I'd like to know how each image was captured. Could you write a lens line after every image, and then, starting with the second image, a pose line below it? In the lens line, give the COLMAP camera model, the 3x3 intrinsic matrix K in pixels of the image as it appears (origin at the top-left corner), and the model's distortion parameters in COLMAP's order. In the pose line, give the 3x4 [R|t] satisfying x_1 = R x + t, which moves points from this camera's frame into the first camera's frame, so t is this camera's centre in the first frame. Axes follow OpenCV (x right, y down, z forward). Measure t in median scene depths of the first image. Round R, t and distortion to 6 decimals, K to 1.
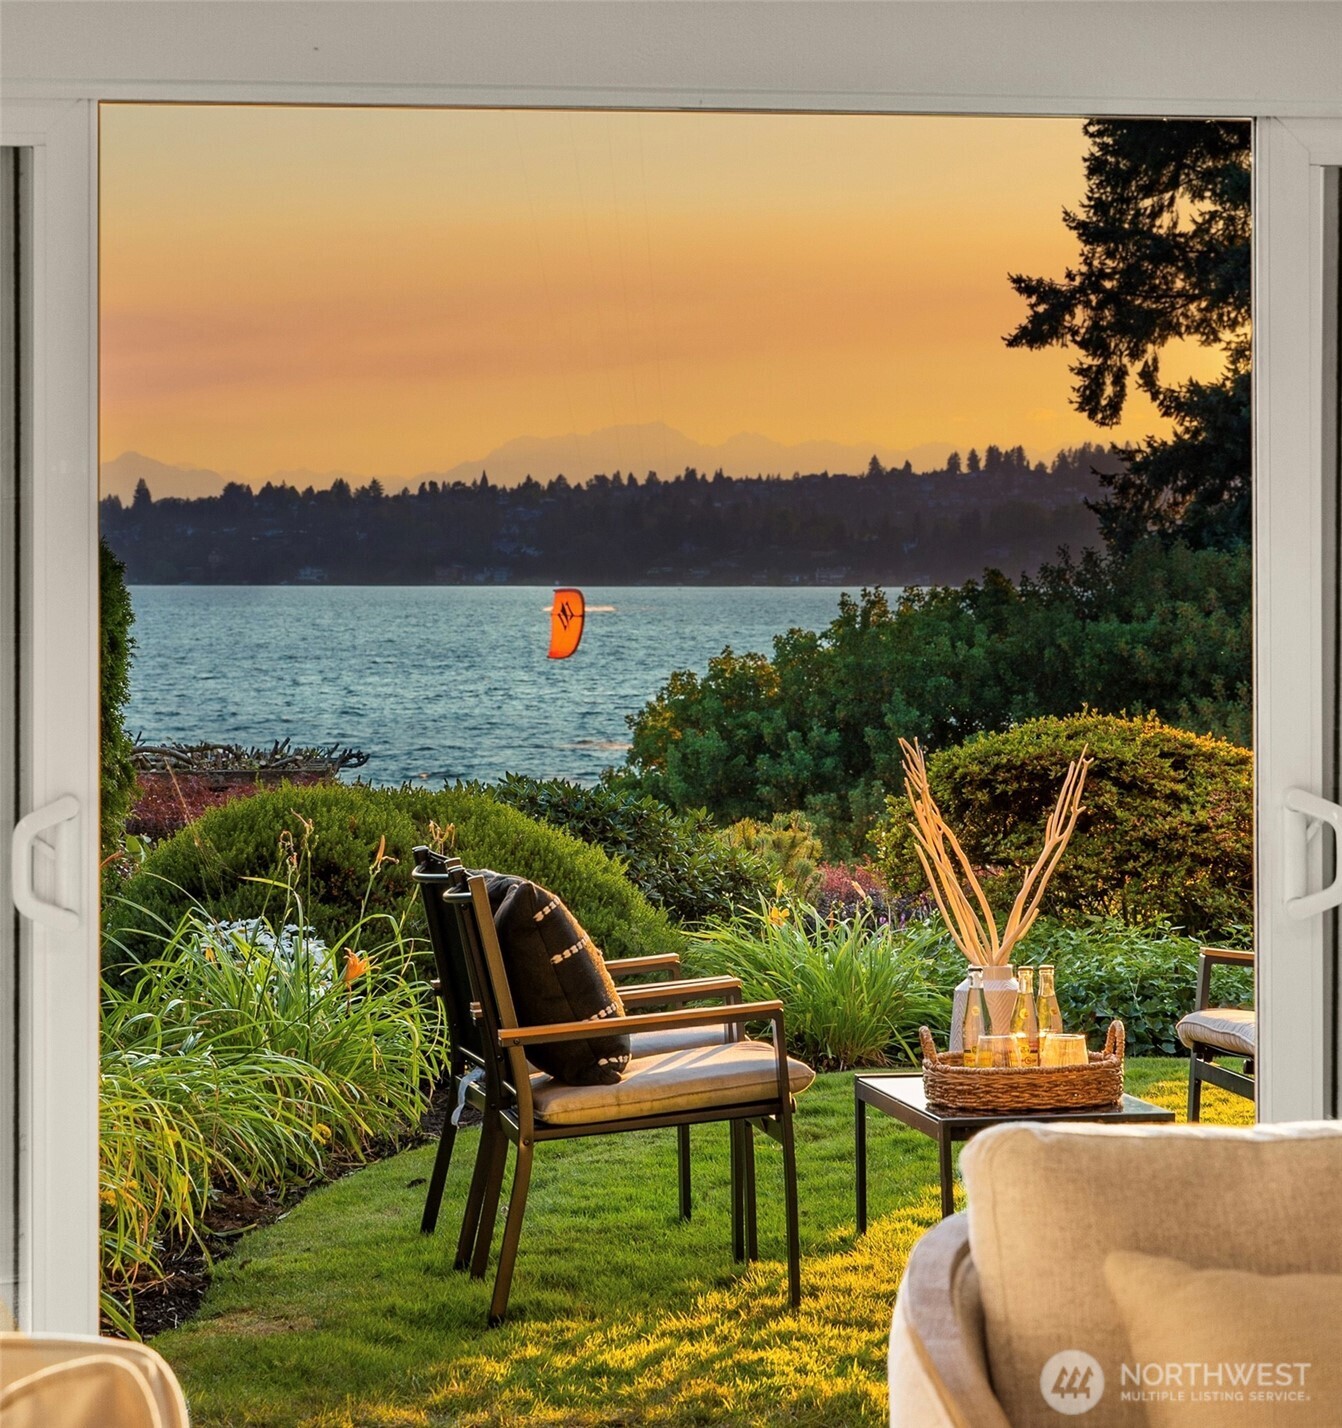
lens RADIAL K [[5188.7, 0, 671.0], [0, 5188.7, 714.0], [0, 0, 1]] dist [0.087734, -6.152424]
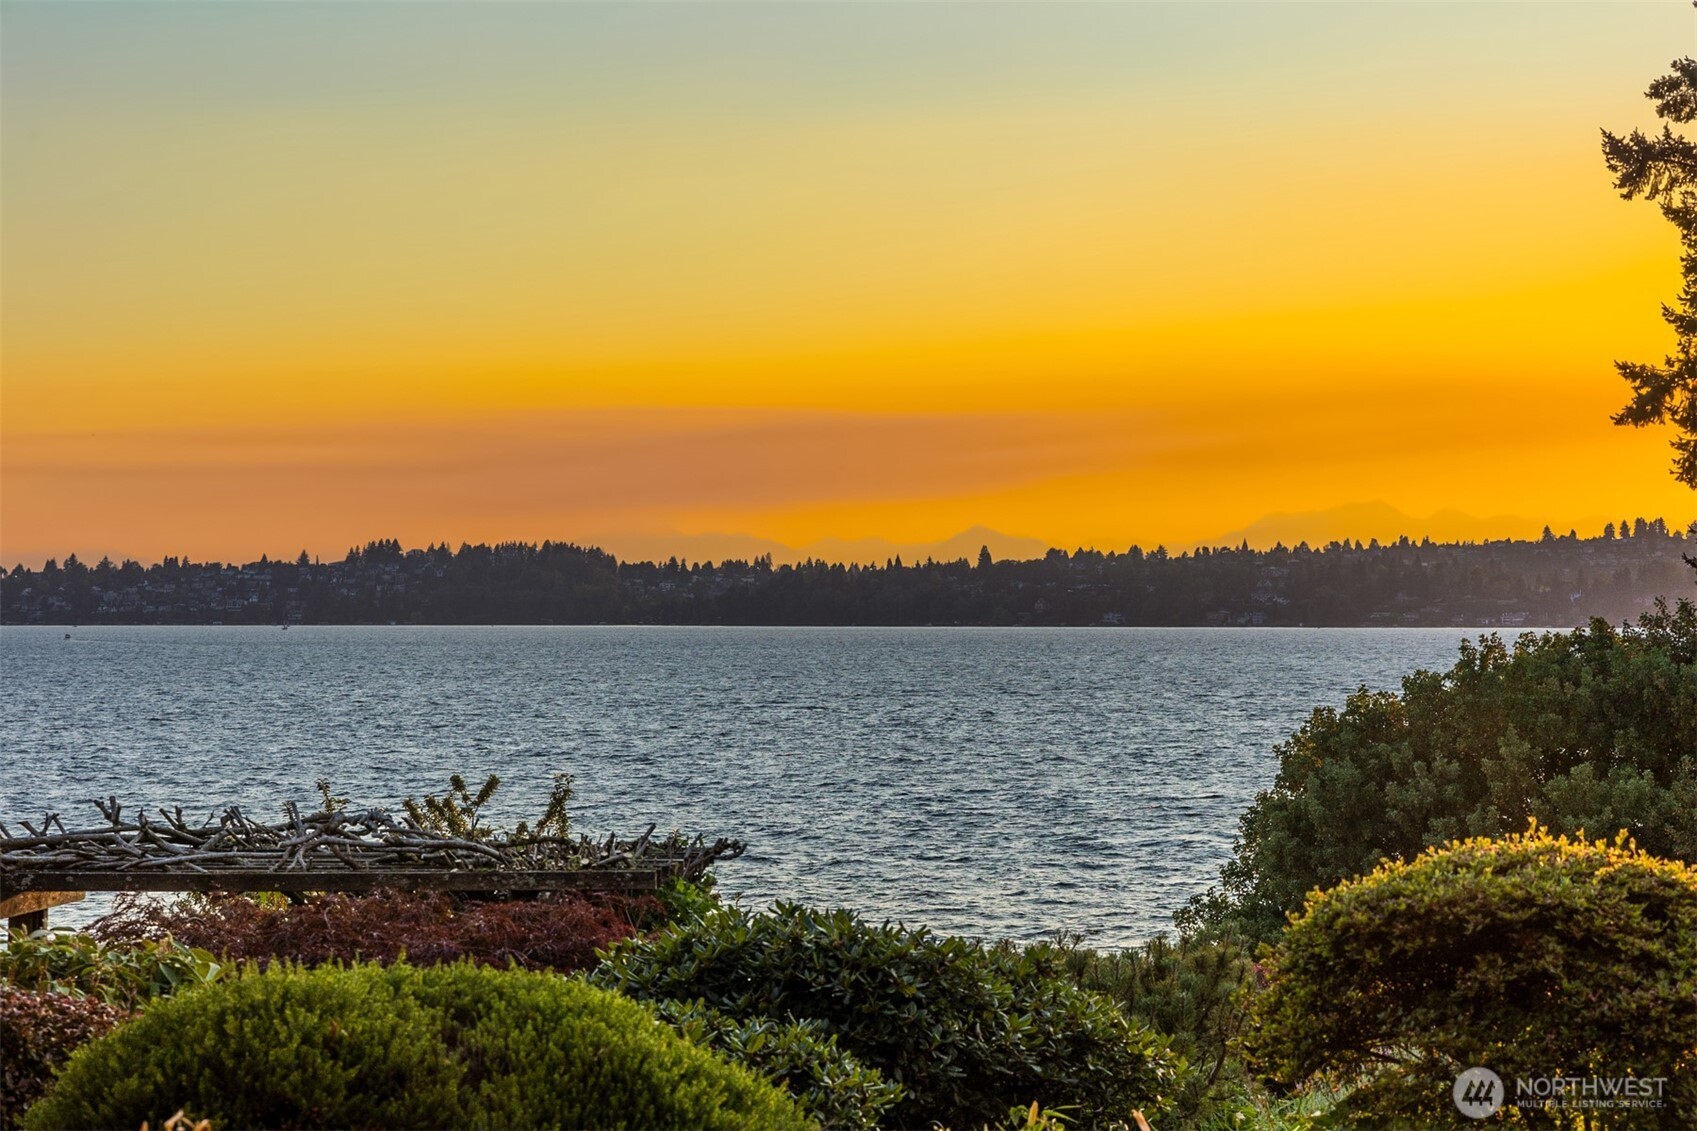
lens RADIAL K [[3962.9, 0, 848.5], [0, 3962.9, 565.5], [0, 0, 1]] dist [0.010656, 0.006576]
pose [[0.990883, -0.003416, -0.134679, 0.061939], [-0.002005, 0.999194, -0.040098, -0.015827], [0.134707, 0.040003, 0.990078, 0.446014]]
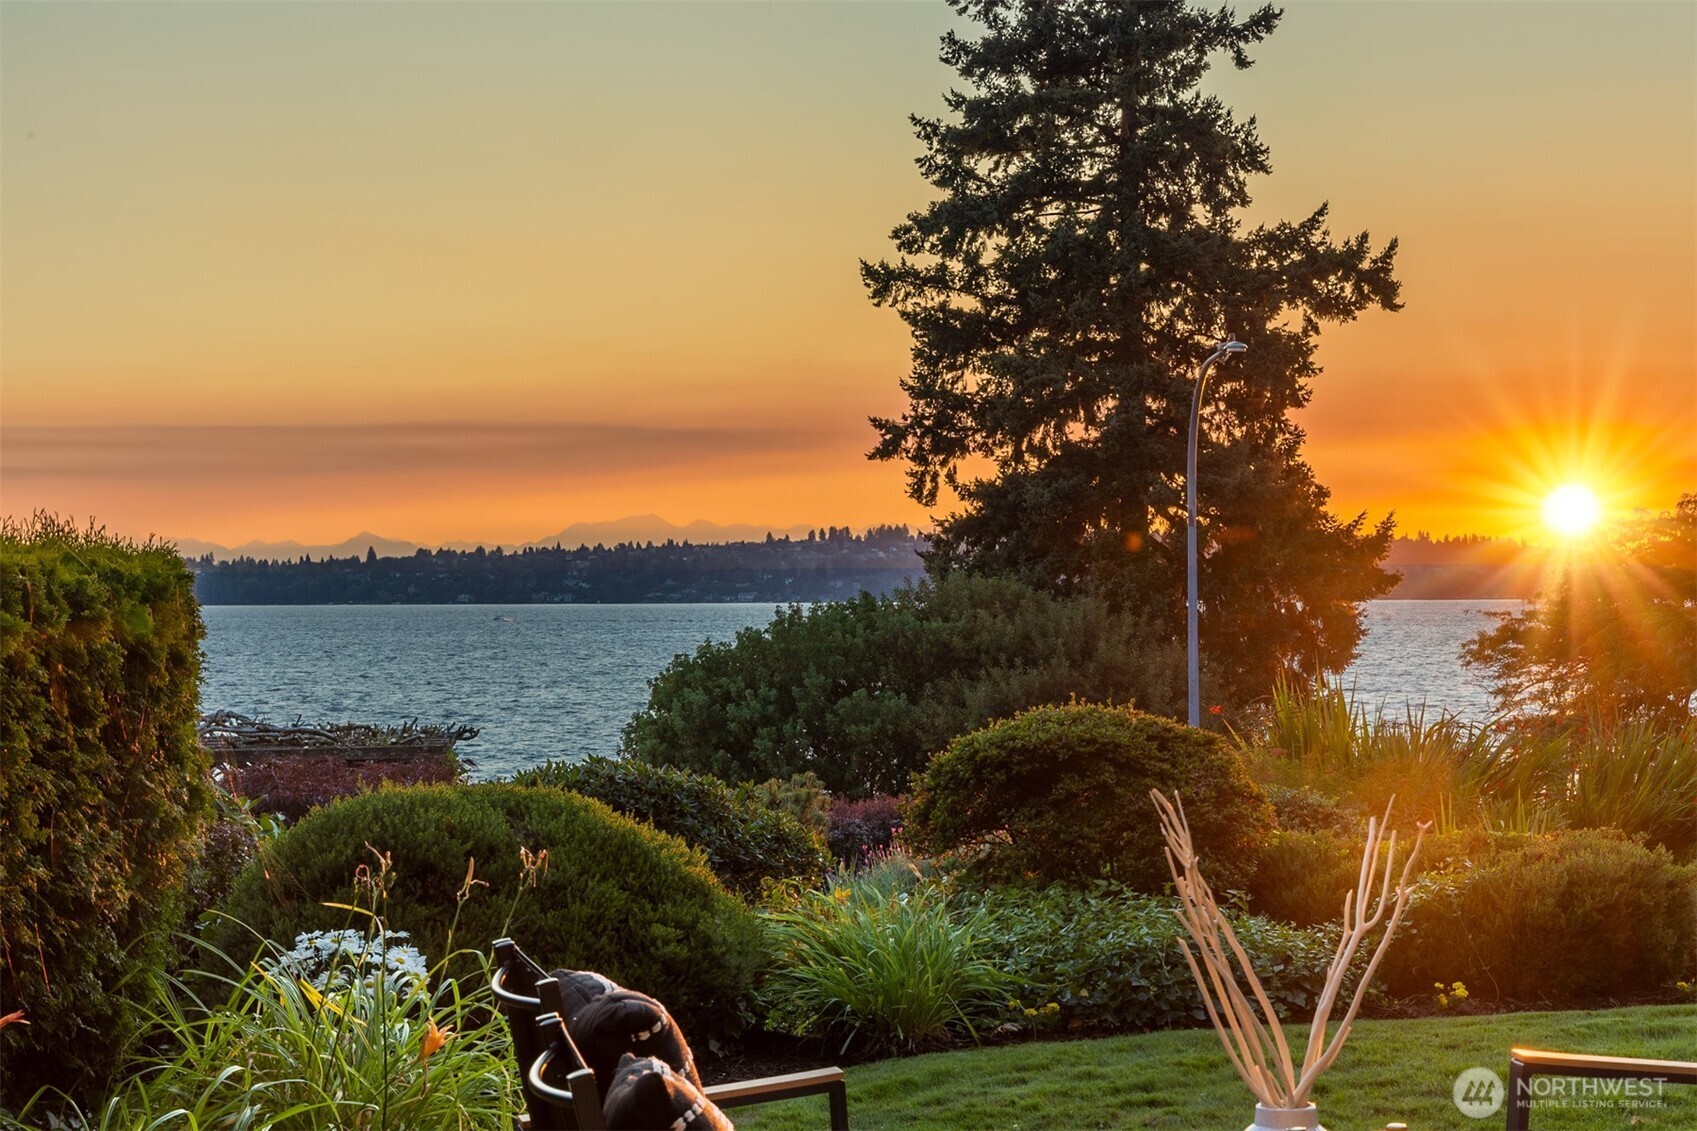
lens RADIAL K [[2805.8, 0, 848.5], [0, 2805.8, 565.5], [0, 0, 1]] dist [0.016660, 0.210248]
pose [[0.997734, -0.006354, 0.066979, -0.015933], [0.008880, 0.999258, -0.037476, -0.008101], [-0.066691, 0.037985, 0.997050, 0.369715]]
